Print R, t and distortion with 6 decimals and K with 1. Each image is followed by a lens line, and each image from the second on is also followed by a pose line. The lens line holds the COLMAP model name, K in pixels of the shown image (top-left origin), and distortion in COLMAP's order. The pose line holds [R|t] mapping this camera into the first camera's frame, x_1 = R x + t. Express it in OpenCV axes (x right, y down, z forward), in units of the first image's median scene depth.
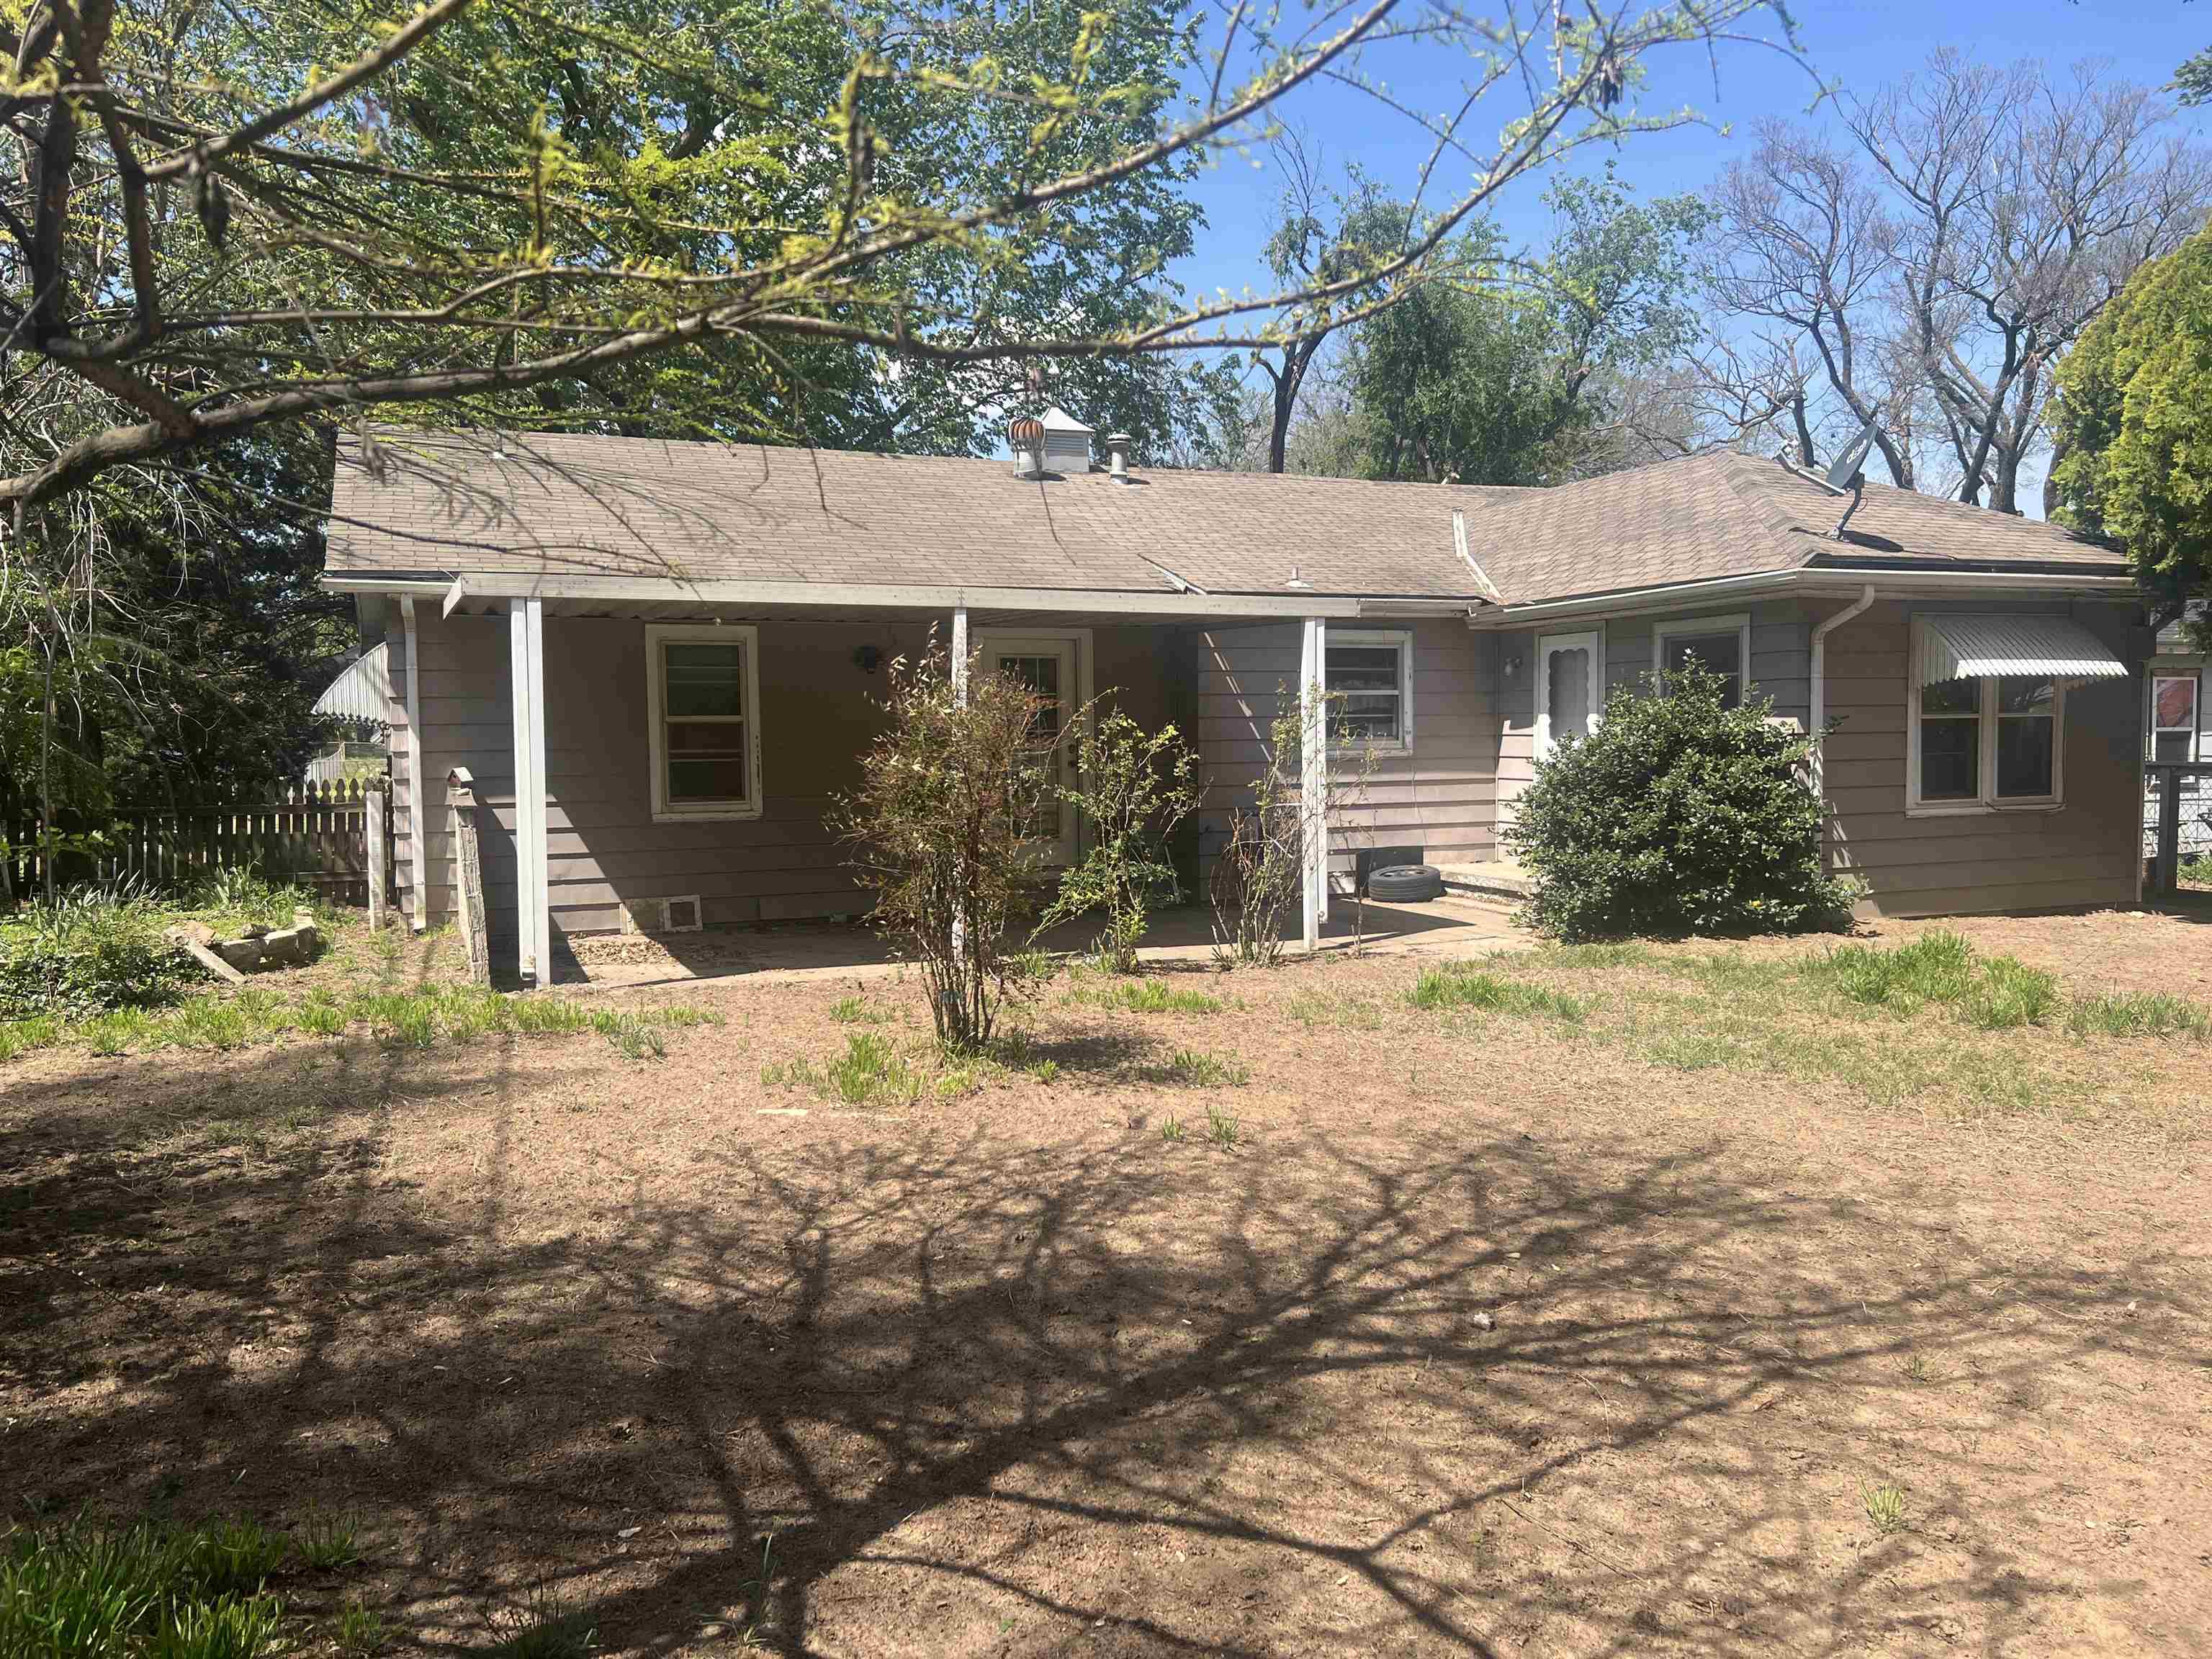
lens RADIAL K [[1685.0, 0, 1105.2], [0, 1685.0, 825.2], [0, 0, 1]] dist [0.039155, -0.020963]
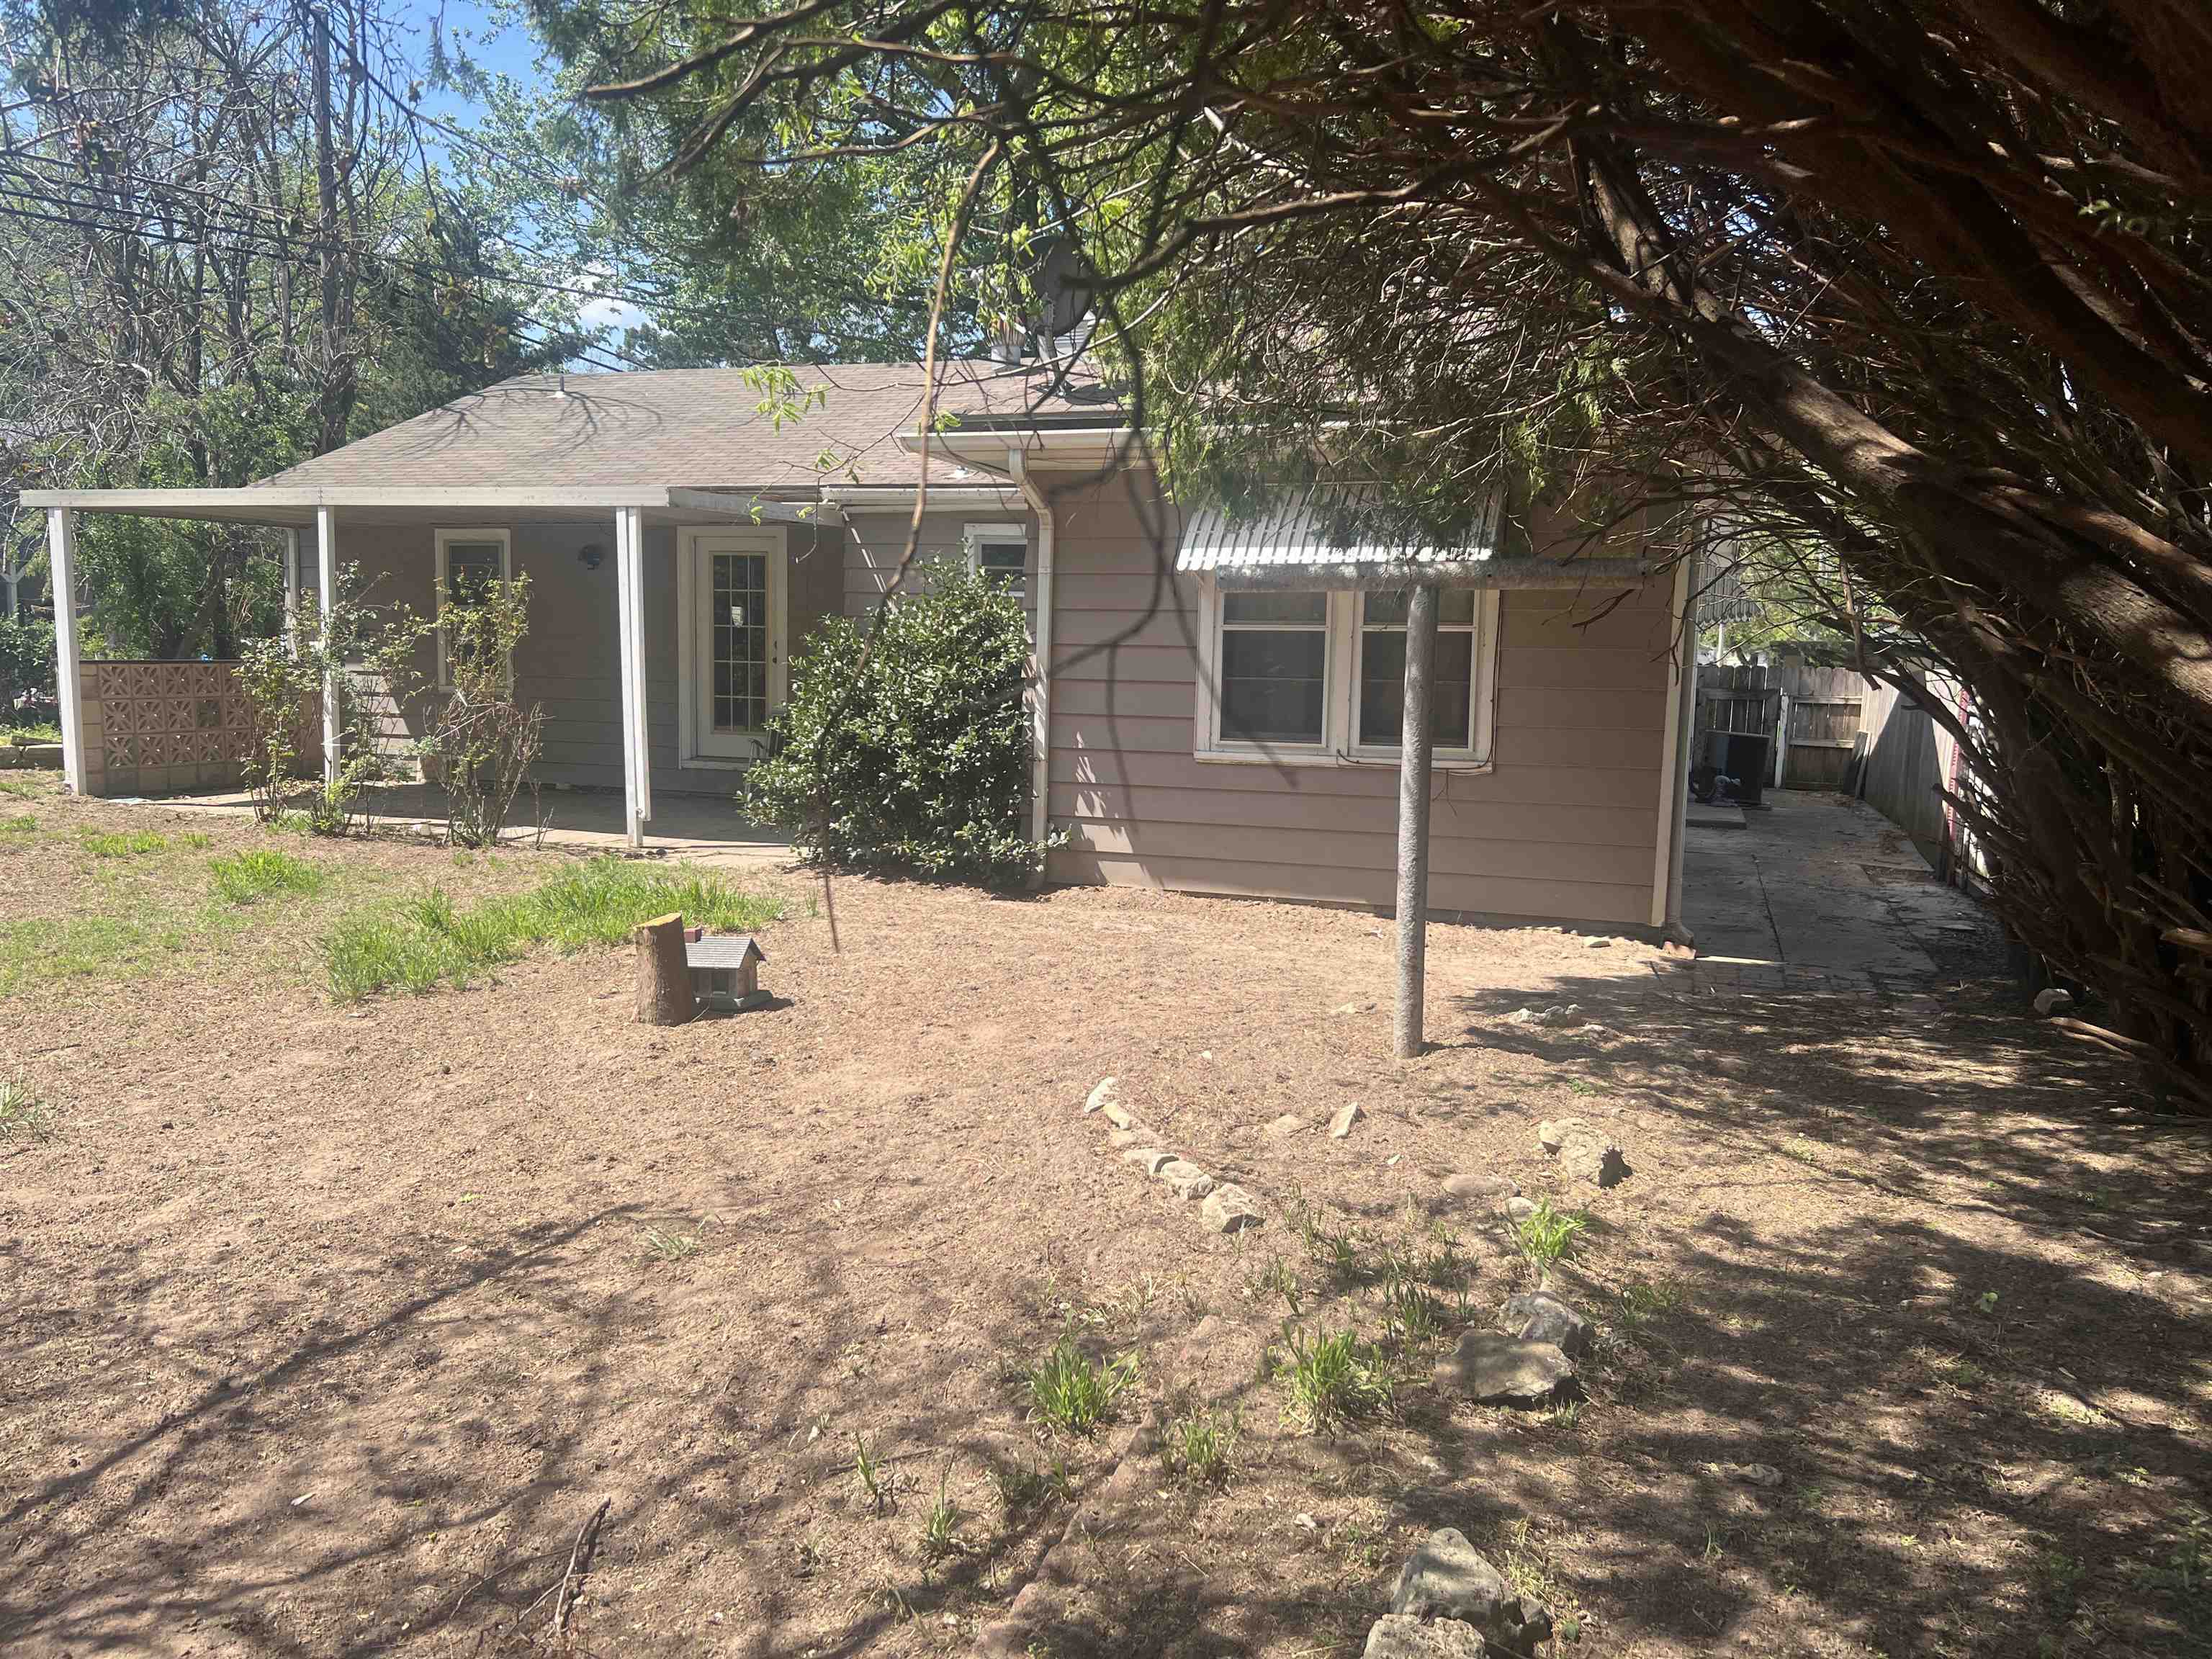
lens RADIAL K [[1685.0, 0, 1105.0], [0, 1685.0, 837.9], [0, 0, 1]] dist [0.039155, -0.020963]
pose [[0.756537, 0.102595, -0.645853, 0.938406], [-0.066363, 0.994563, 0.080252, -0.028165], [0.650575, -0.017853, 0.759232, 0.406715]]
